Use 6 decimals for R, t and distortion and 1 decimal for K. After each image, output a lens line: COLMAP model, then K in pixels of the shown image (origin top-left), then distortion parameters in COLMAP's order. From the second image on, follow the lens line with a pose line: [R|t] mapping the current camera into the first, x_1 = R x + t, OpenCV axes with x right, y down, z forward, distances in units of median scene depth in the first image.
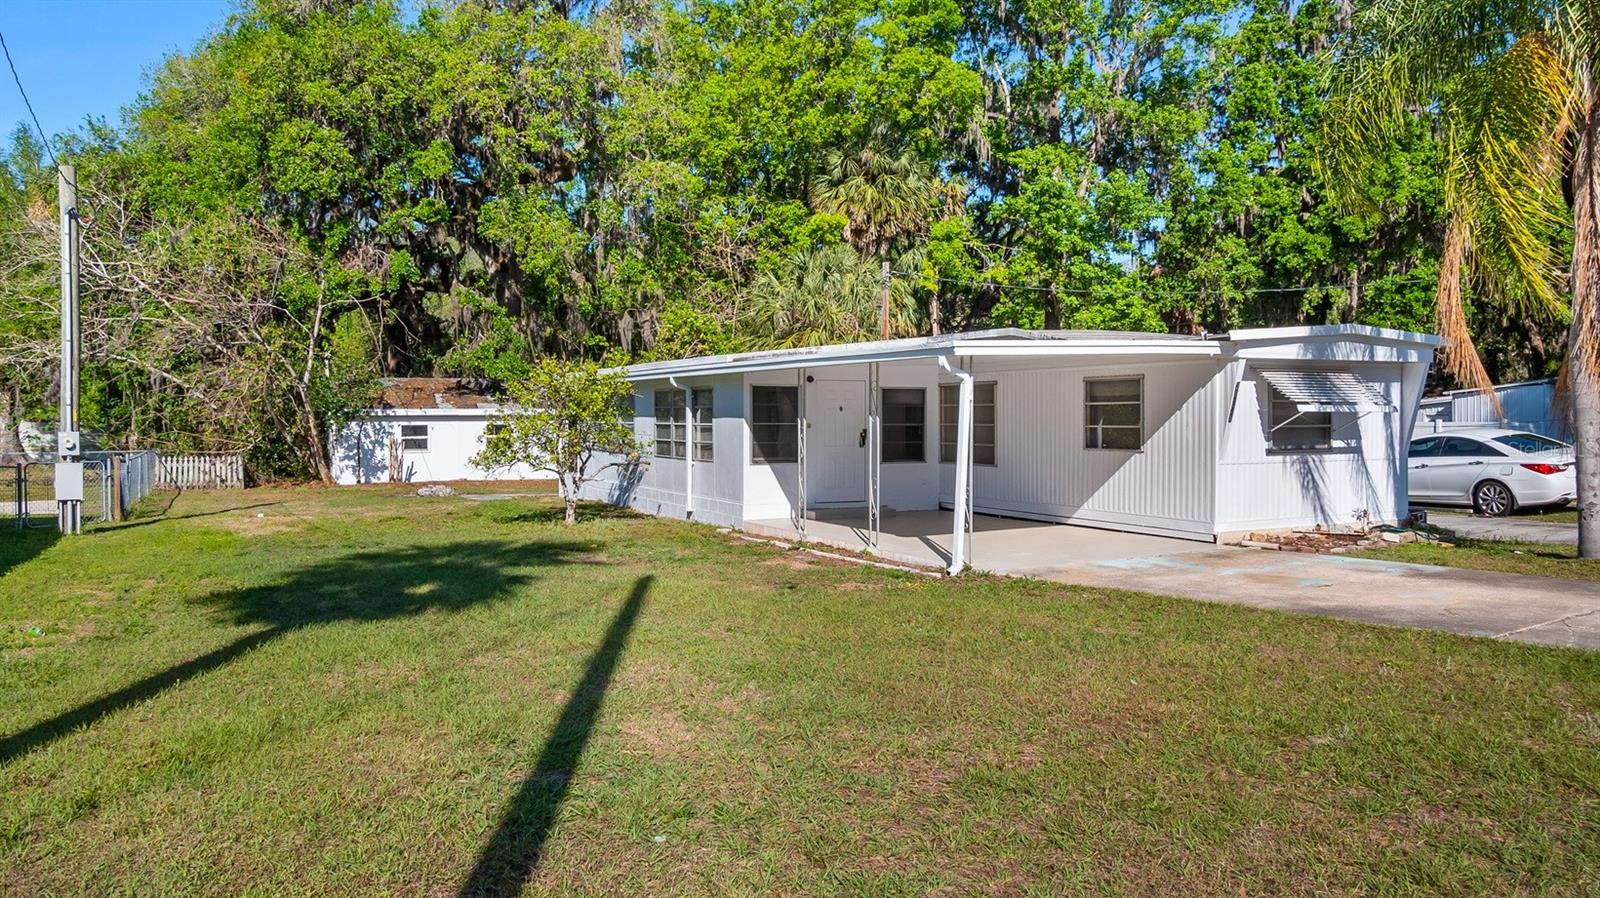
lens RADIAL K [[1283.7, 0, 800.0], [0, 1283.7, 449.0], [0, 0, 1]] dist [0.012031, 0.013609]
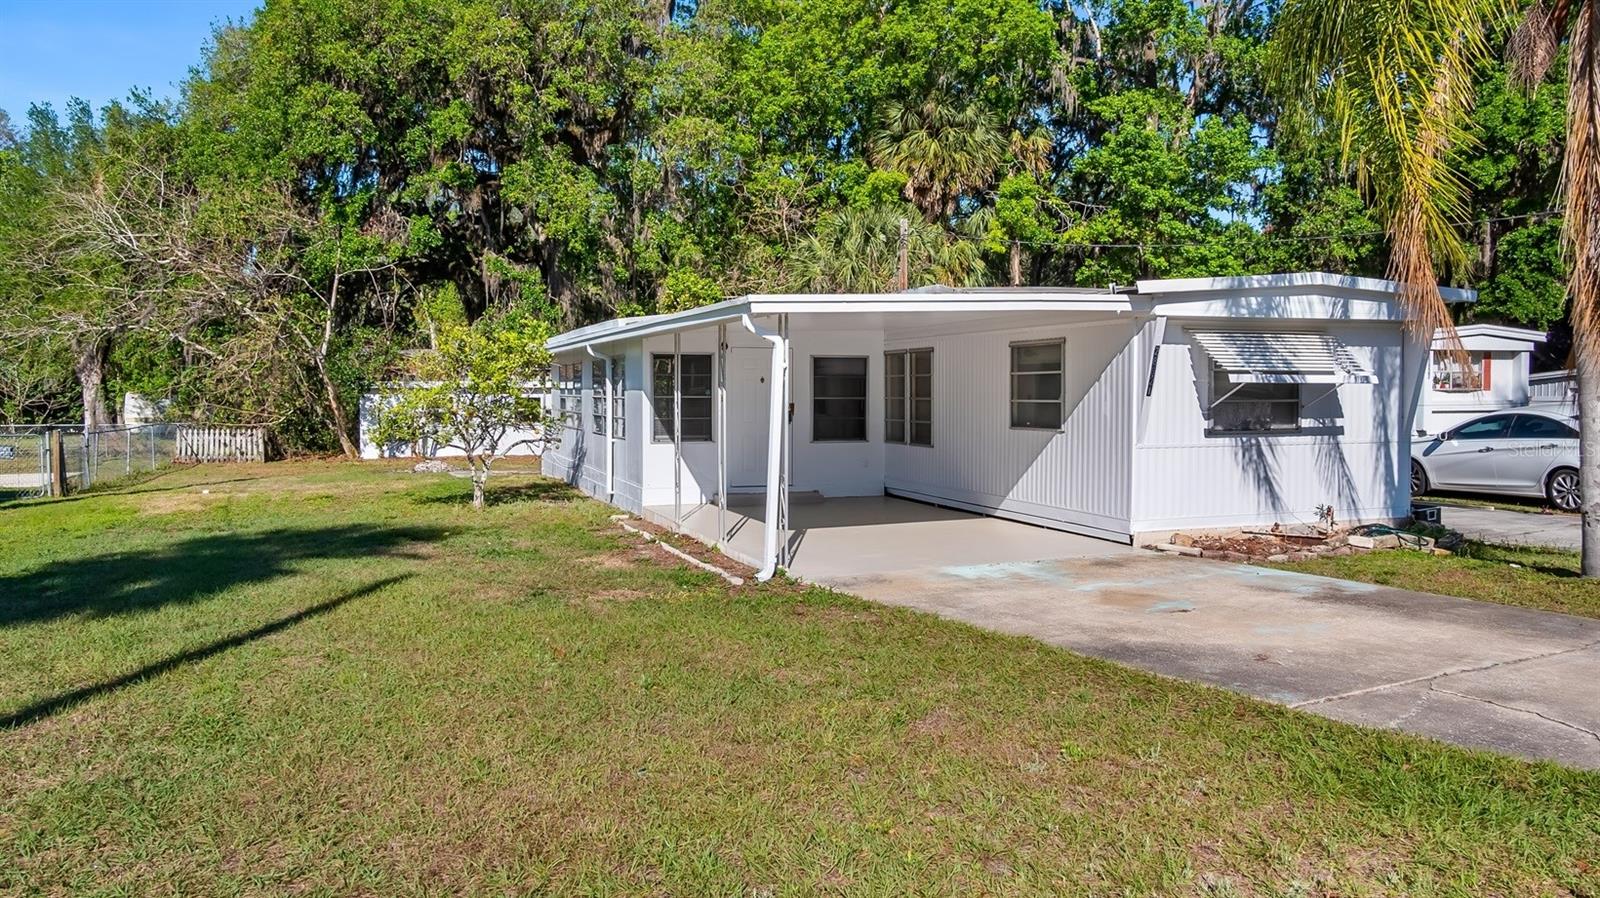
lens RADIAL K [[1283.7, 0, 800.0], [0, 1283.7, 449.0], [0, 0, 1]] dist [0.012031, 0.013609]
pose [[0.990952, 0.007289, -0.134021, 0.098047], [-0.004504, 0.999768, 0.021068, -0.001558], [0.134143, -0.020274, 0.990755, 0.074380]]
